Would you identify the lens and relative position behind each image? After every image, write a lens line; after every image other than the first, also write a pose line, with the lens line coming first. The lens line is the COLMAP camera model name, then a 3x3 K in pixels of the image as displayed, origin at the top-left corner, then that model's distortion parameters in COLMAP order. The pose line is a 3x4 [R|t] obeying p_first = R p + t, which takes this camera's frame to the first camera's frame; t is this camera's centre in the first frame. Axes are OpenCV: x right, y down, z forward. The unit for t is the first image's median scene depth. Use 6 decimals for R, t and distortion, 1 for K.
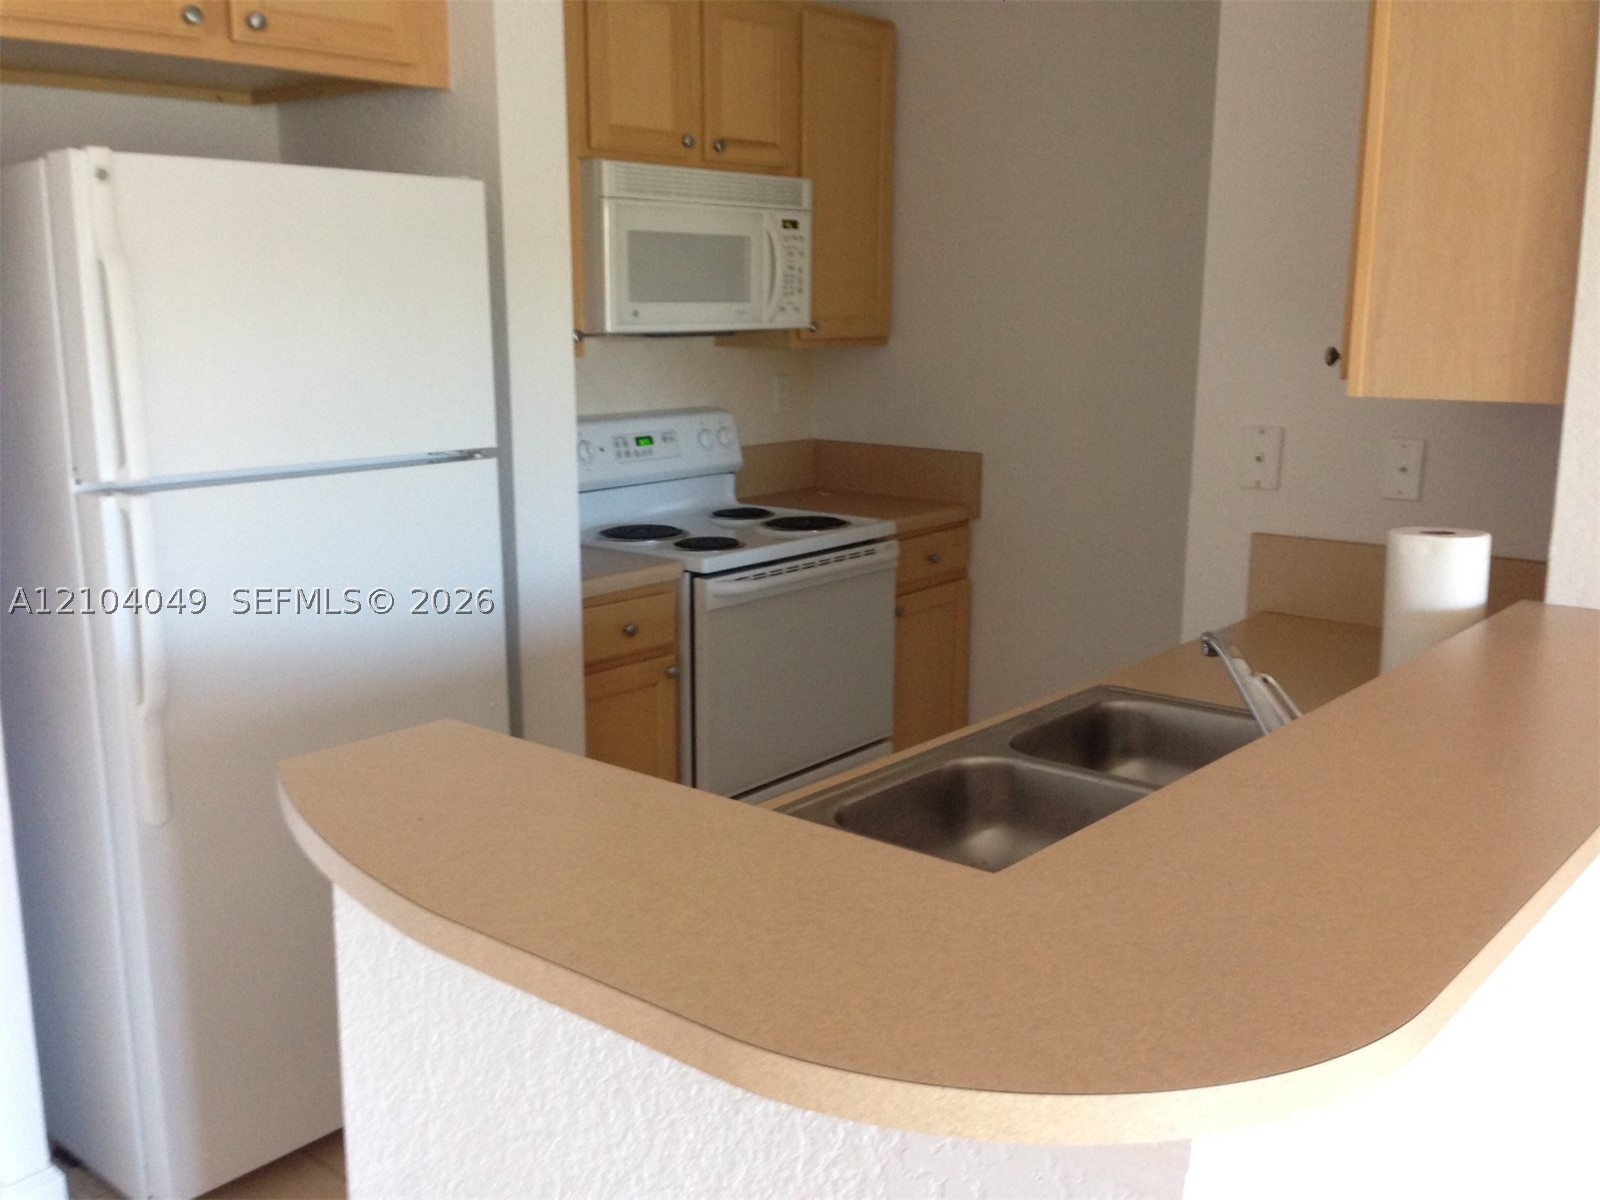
lens RADIAL K [[1481.4, 0, 800.0], [0, 1481.4, 600.0], [0, 0, 1]] dist [0.087468, -0.137573]
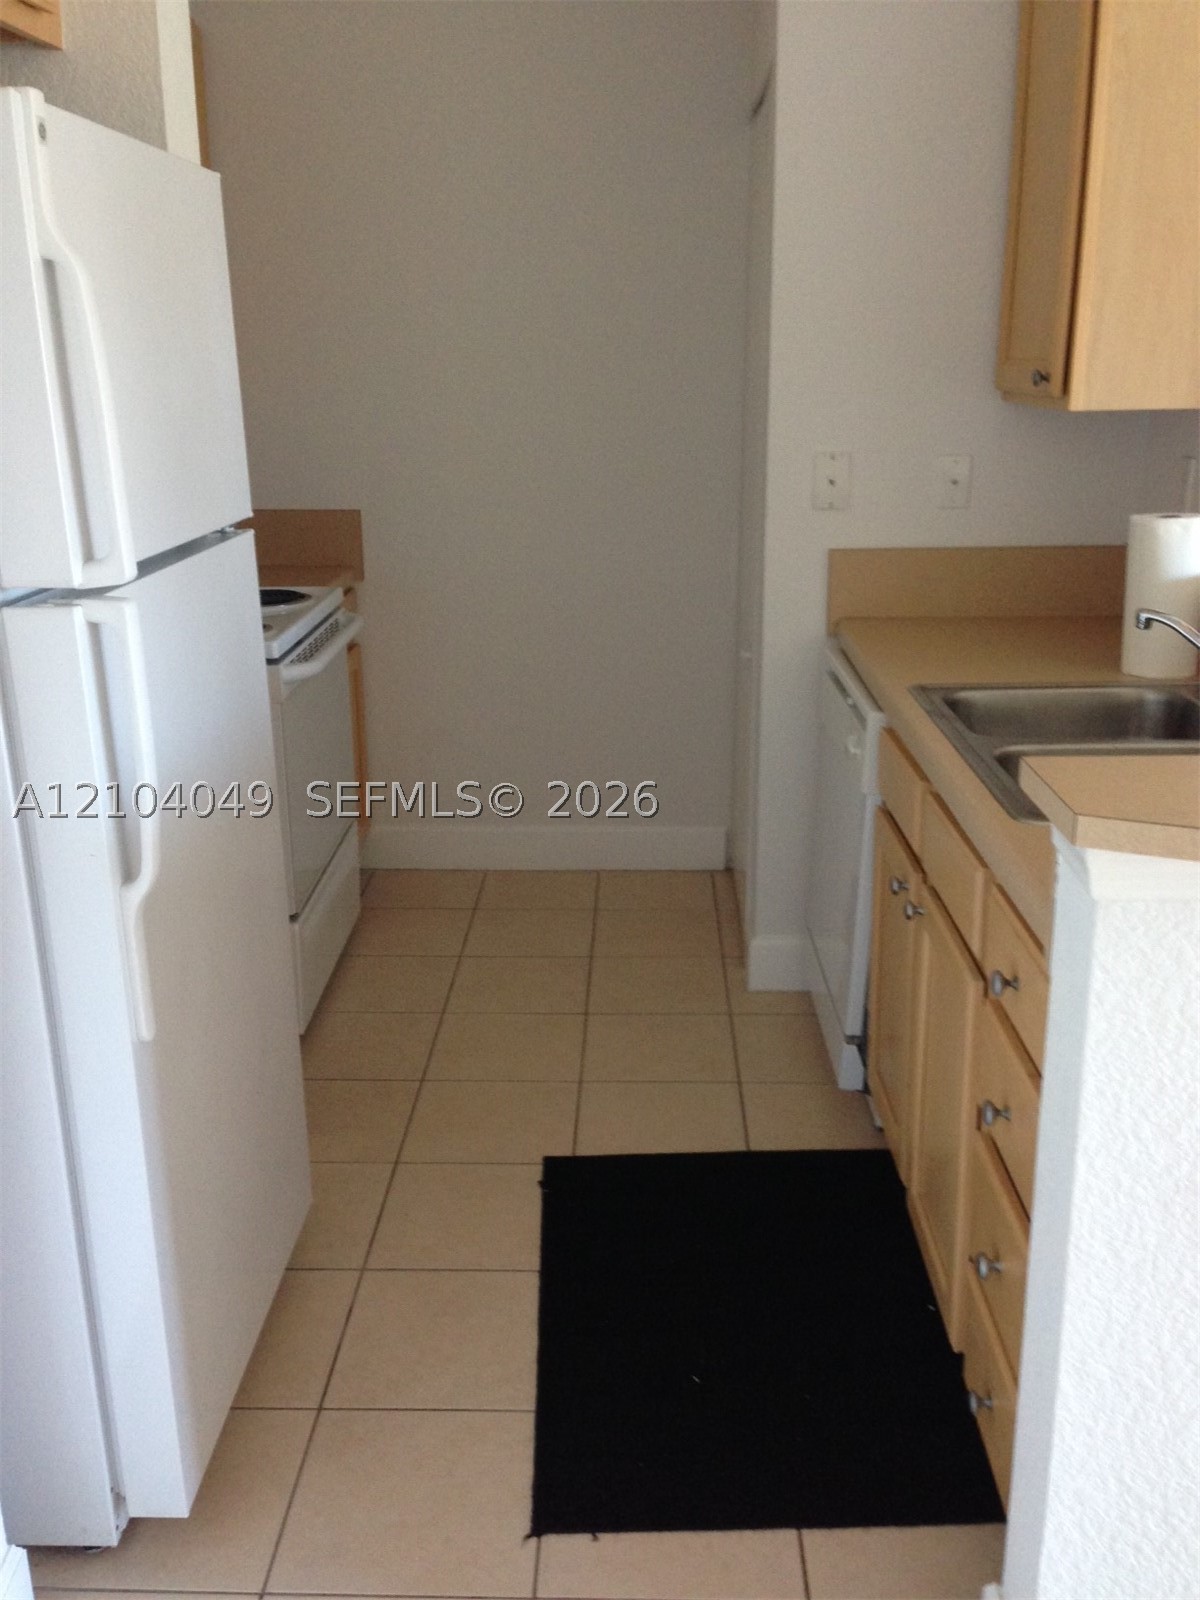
lens RADIAL K [[1481.4, 0, 600.0], [0, 1481.4, 800.0], [0, 0, 1]] dist [0.087468, -0.137573]
pose [[0.775034, -0.186325, 0.603825, -0.436195], [0.135038, 0.982303, 0.129787, -0.022846], [-0.617322, -0.019050, 0.786480, 0.177251]]
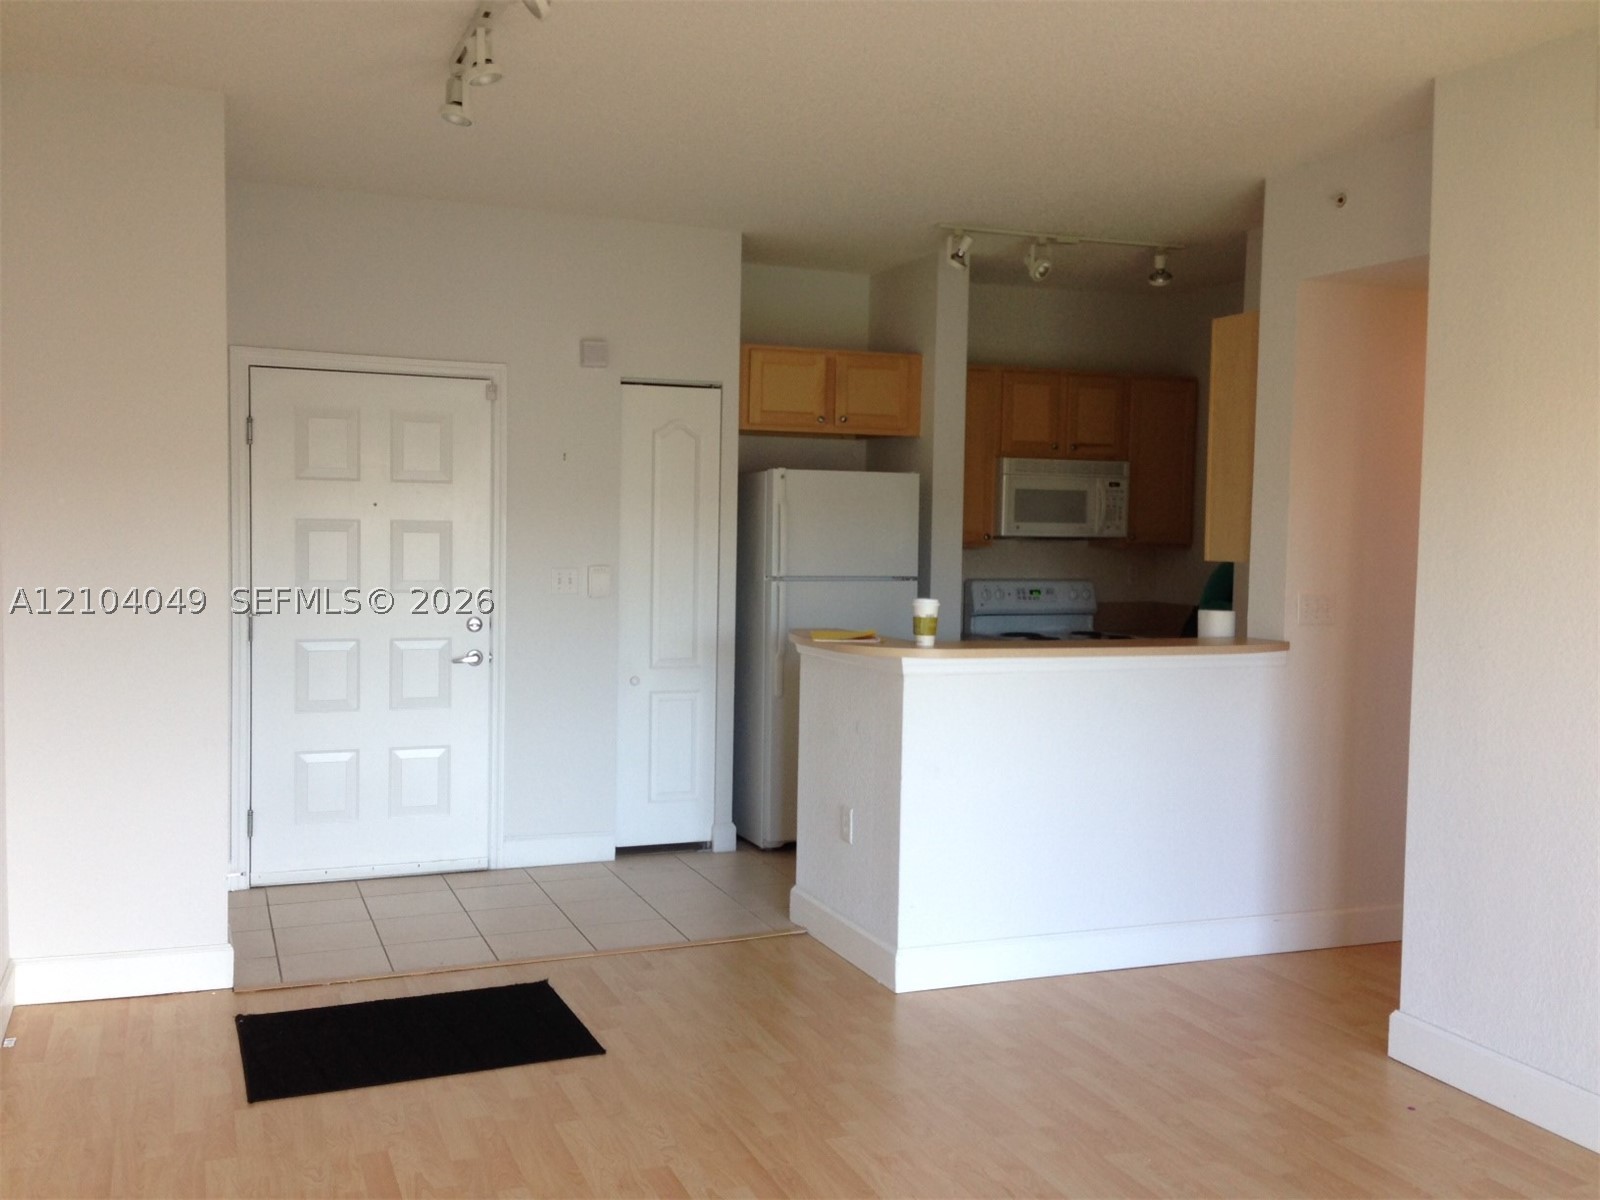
lens RADIAL K [[1481.4, 0, 800.0], [0, 1481.4, 600.0], [0, 0, 1]] dist [0.087468, -0.137573]
pose [[0.893144, 0.037675, -0.448190, 0.558233], [-0.105709, 0.986156, -0.127758, 0.208918], [0.437172, 0.161484, 0.884762, -0.971385]]
